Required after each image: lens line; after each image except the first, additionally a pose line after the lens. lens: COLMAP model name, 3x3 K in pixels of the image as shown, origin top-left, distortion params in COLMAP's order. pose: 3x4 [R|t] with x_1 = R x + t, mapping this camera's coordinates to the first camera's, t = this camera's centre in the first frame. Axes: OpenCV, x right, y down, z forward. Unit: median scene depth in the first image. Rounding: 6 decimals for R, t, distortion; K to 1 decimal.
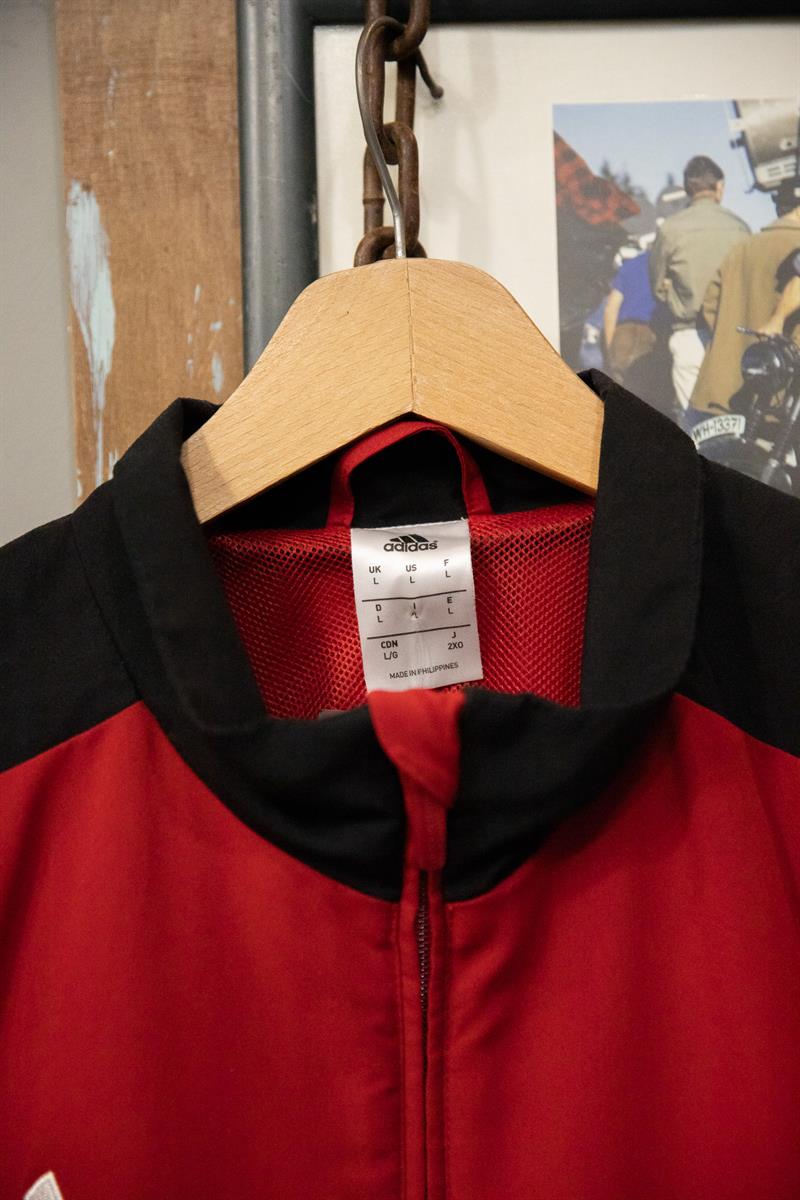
lens RADIAL K [[2448.8, 0, 400.0], [0, 2448.8, 600.0], [0, 0, 1]] dist [-0.001618, 1.568117]
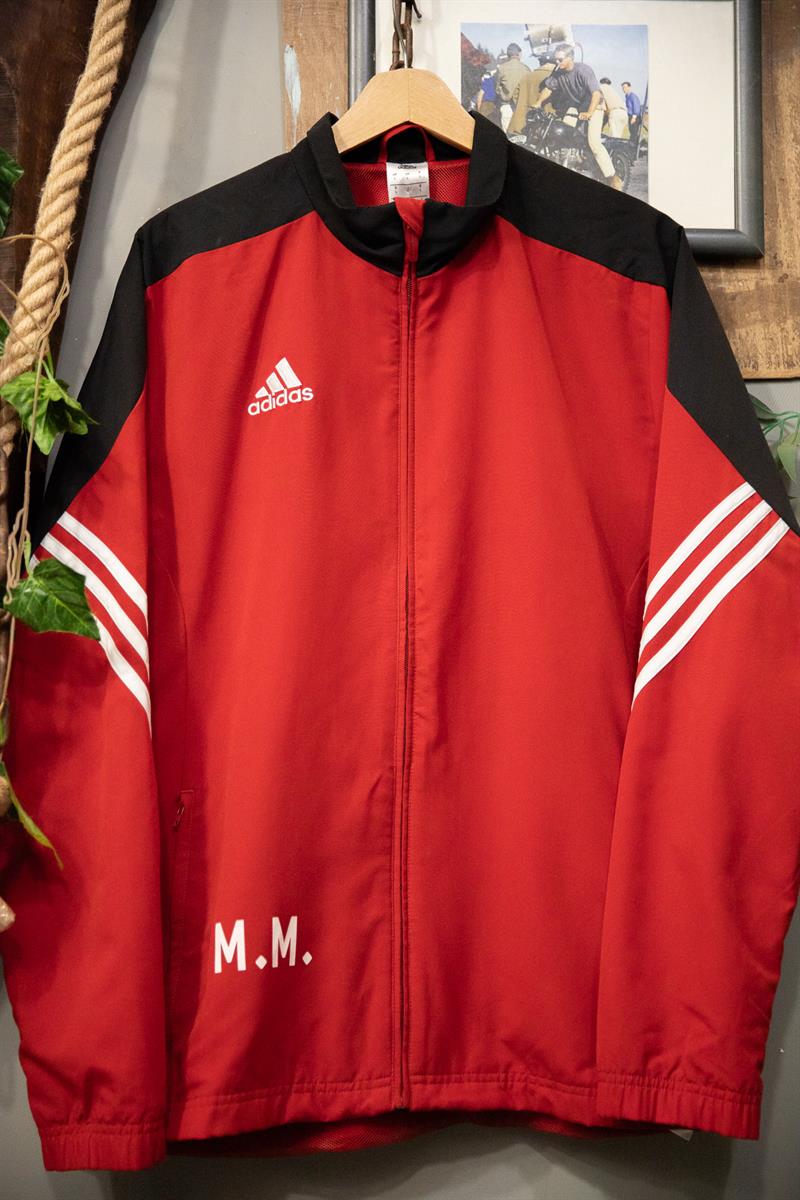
lens RADIAL K [[1871.1, 0, 399.3], [0, 1871.1, 583.5], [0, 0, 1]] dist [0.070472, 0.061140]
pose [[0.999177, 0.026984, 0.030279, -0.057429], [-0.026725, 0.999603, -0.008920, 0.477134], [-0.030508, 0.008103, 0.999502, -1.179253]]
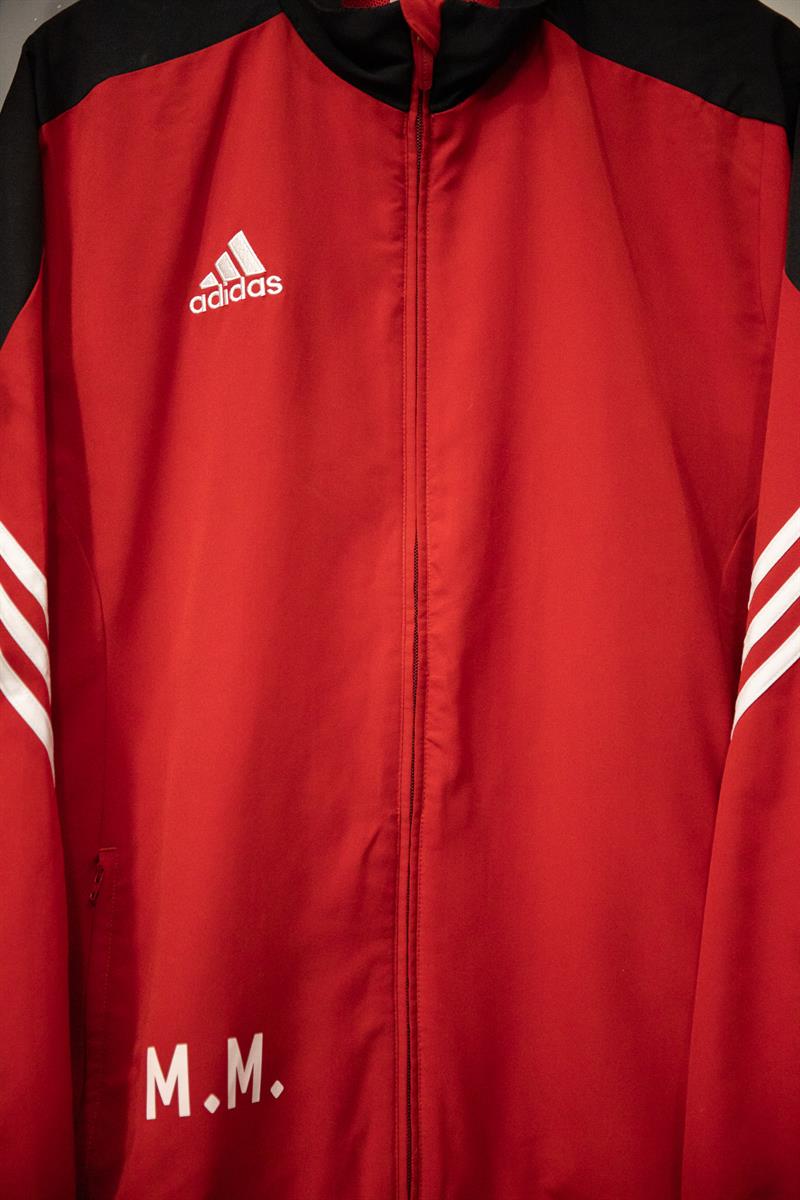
lens RADIAL K [[2116.5, 0, 403.8], [0, 2116.5, 629.9], [0, 0, 1]] dist [0.090523, 0.184332]
pose [[0.998817, 0.024326, 0.042094, -0.064188], [-0.028013, 0.995606, 0.089349, 0.368786], [-0.039735, -0.090422, 0.995110, -0.773205]]
